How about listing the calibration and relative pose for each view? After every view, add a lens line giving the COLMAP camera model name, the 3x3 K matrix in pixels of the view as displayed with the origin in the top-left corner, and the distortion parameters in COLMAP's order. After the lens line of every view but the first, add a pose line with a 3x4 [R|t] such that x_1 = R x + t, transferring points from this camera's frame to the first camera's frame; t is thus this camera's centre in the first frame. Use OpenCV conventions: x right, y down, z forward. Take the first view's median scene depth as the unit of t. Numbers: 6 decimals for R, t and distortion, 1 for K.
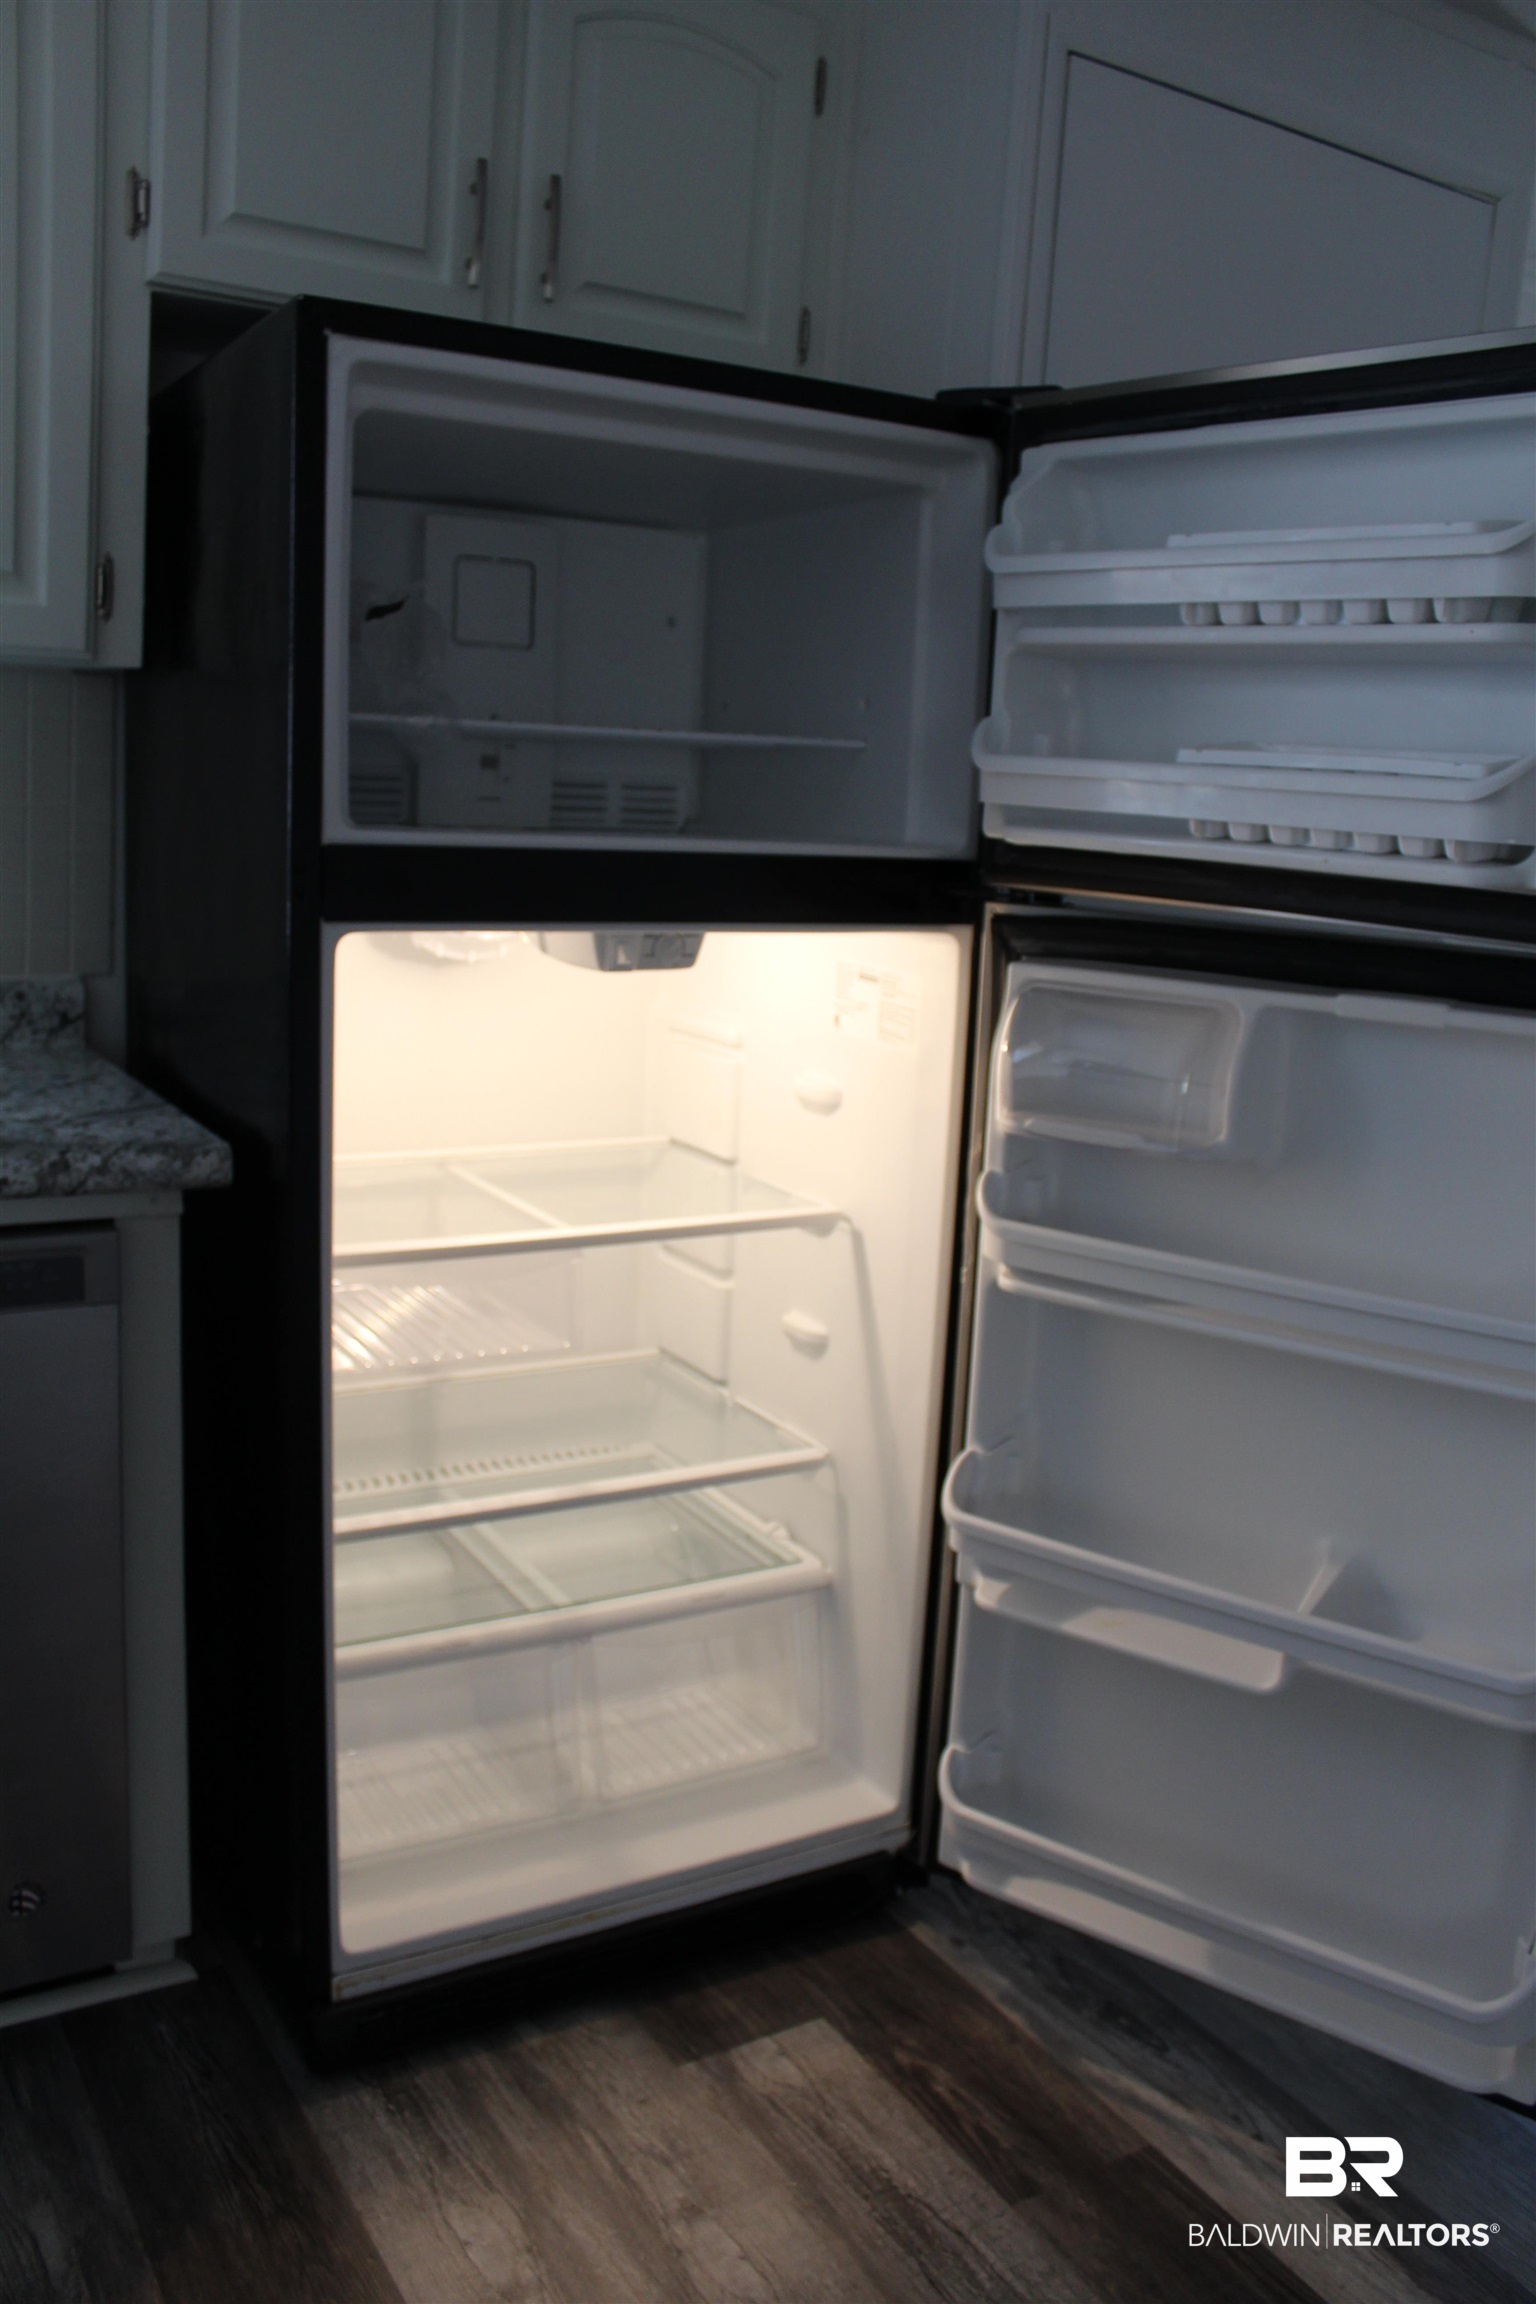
lens RADIAL K [[1975.8, 0, 768.0], [0, 1975.8, 1152.0], [0, 0, 1]] dist [0.002498, 0.003722]
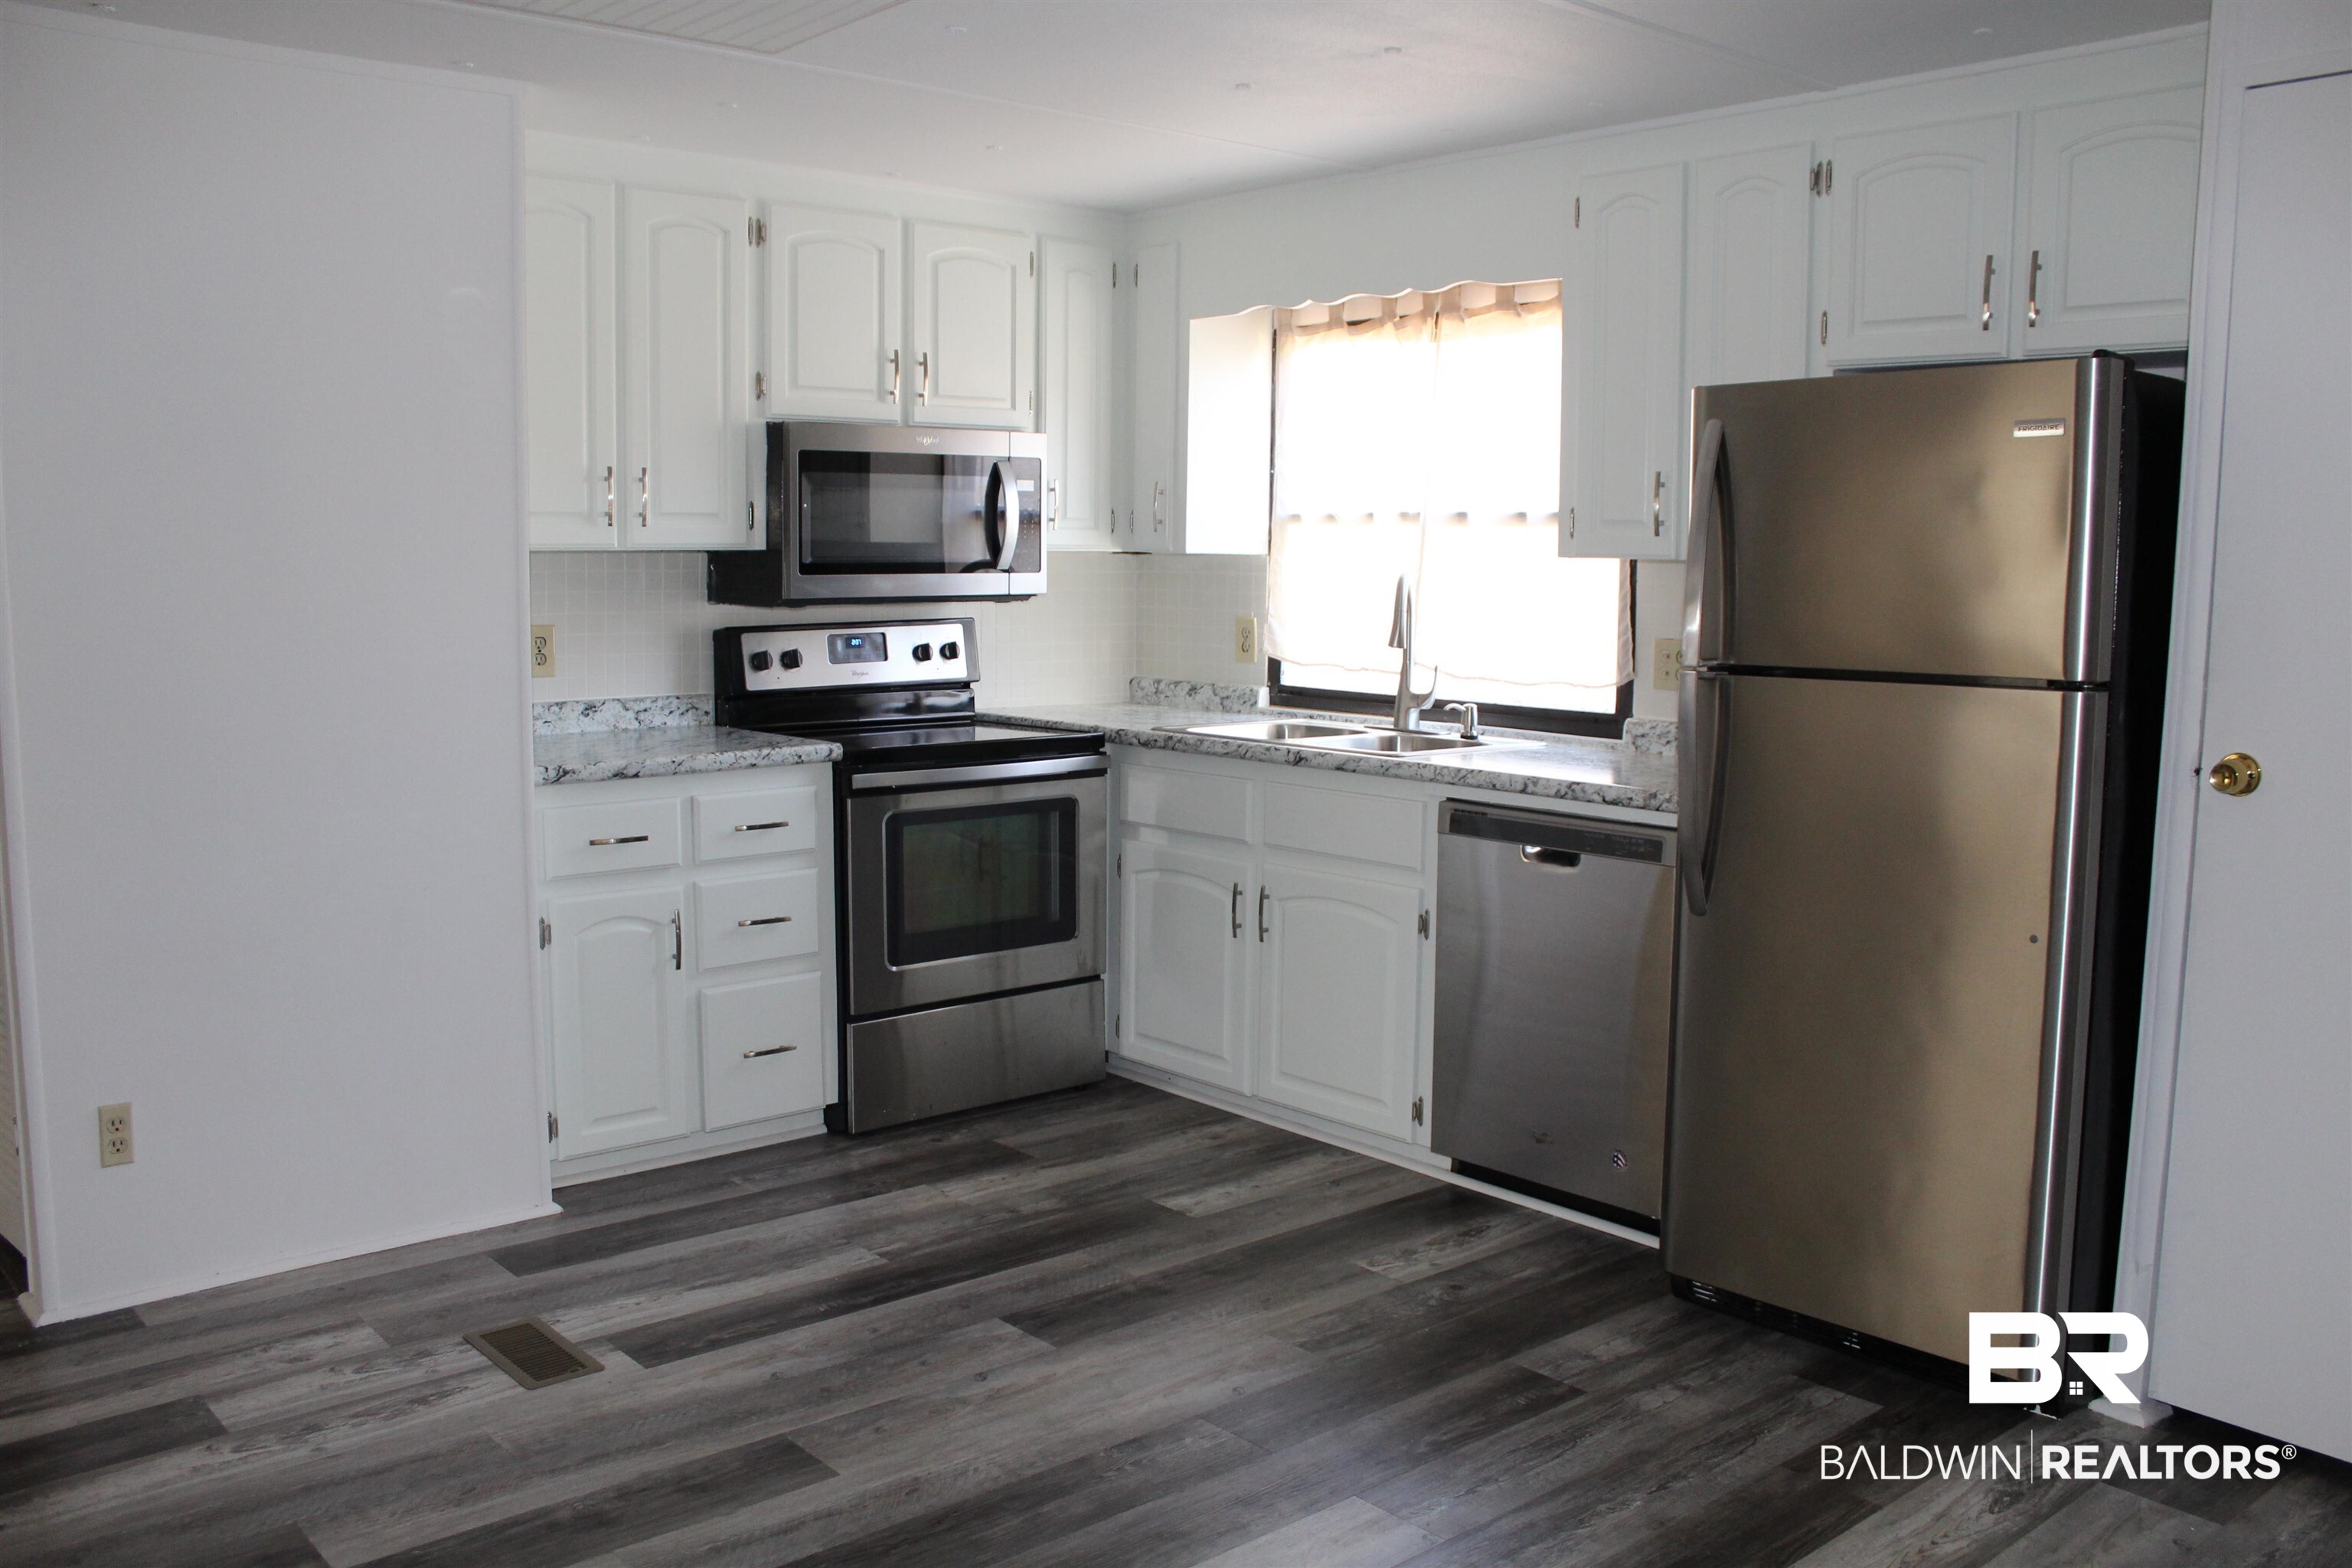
lens RADIAL K [[2017.0, 0, 1176.0], [0, 2017.0, 784.0], [0, 0, 1]] dist [0.002498, 0.003722]
pose [[0.189787, 0.059142, -0.980042, 1.638480], [-0.200669, 0.979450, 0.020246, 0.052724], [0.961100, 0.192821, 0.197755, 0.087278]]
